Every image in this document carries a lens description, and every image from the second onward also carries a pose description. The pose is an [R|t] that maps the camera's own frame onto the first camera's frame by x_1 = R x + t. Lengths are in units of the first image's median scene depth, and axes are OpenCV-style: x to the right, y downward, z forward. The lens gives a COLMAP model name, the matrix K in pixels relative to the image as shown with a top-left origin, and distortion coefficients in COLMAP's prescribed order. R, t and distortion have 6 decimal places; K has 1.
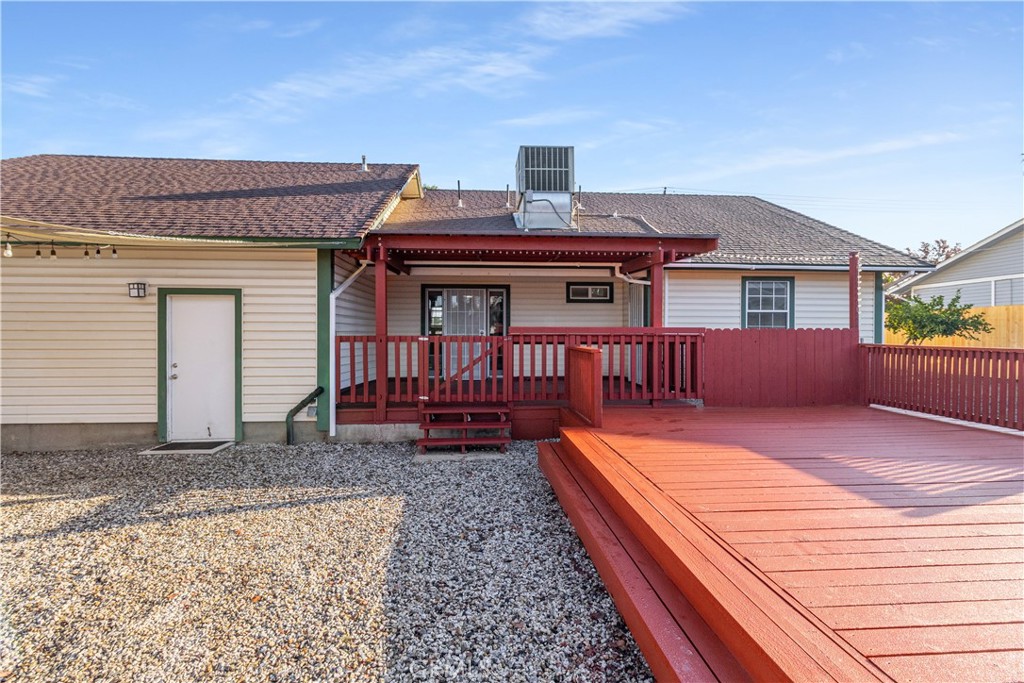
lens RADIAL K [[474.1, 0, 513.3], [0, 474.1, 335.1], [0, 0, 1]] dist [0.004429, 0.000047]
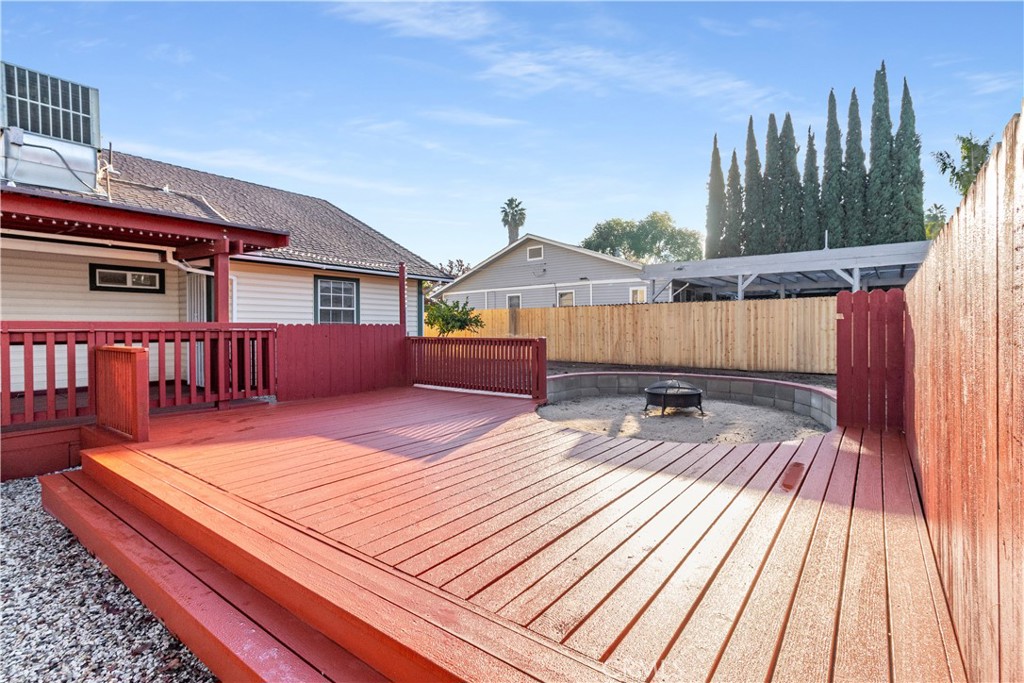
lens RADIAL K [[474.1, 0, 518.7], [0, 474.1, 334.2], [0, 0, 1]] dist [0.004429, 0.000047]
pose [[0.664938, -0.012872, 0.746788, -0.004117], [0.009540, 0.999916, 0.008740, 0.003803], [-0.746838, 0.001313, 0.665005, -0.045606]]
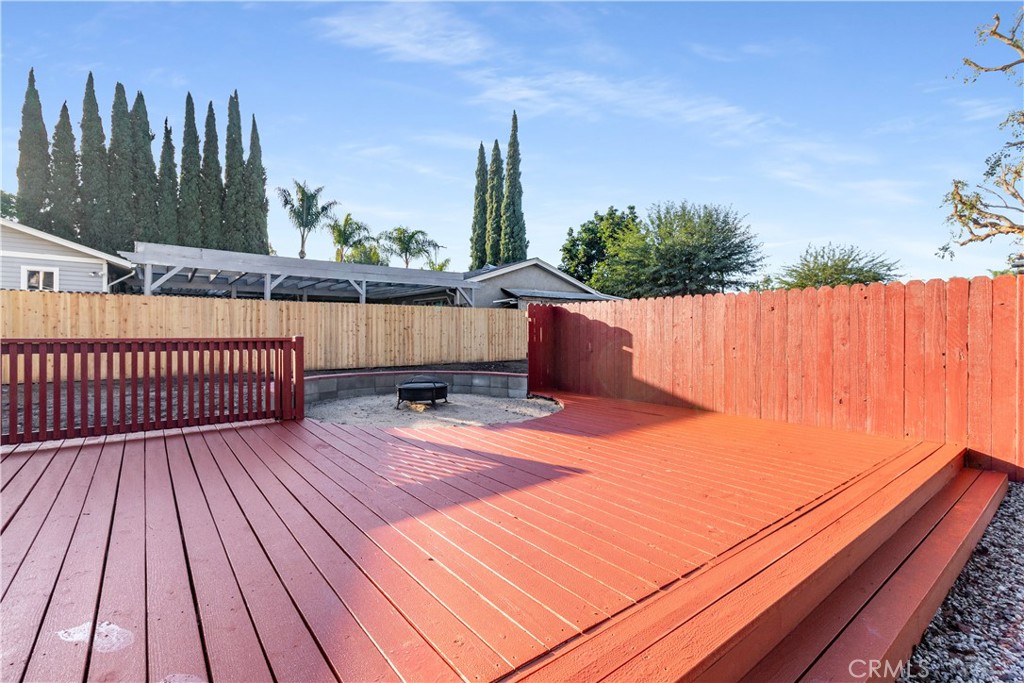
lens RADIAL K [[474.1, 0, 510.2], [0, 474.1, 333.7], [0, 0, 1]] dist [0.004429, 0.000047]
pose [[-0.553104, -0.002718, 0.833108, -0.031644], [0.003798, 0.999976, 0.005784, 0.016458], [-0.833104, 0.006363, -0.553080, 0.902694]]
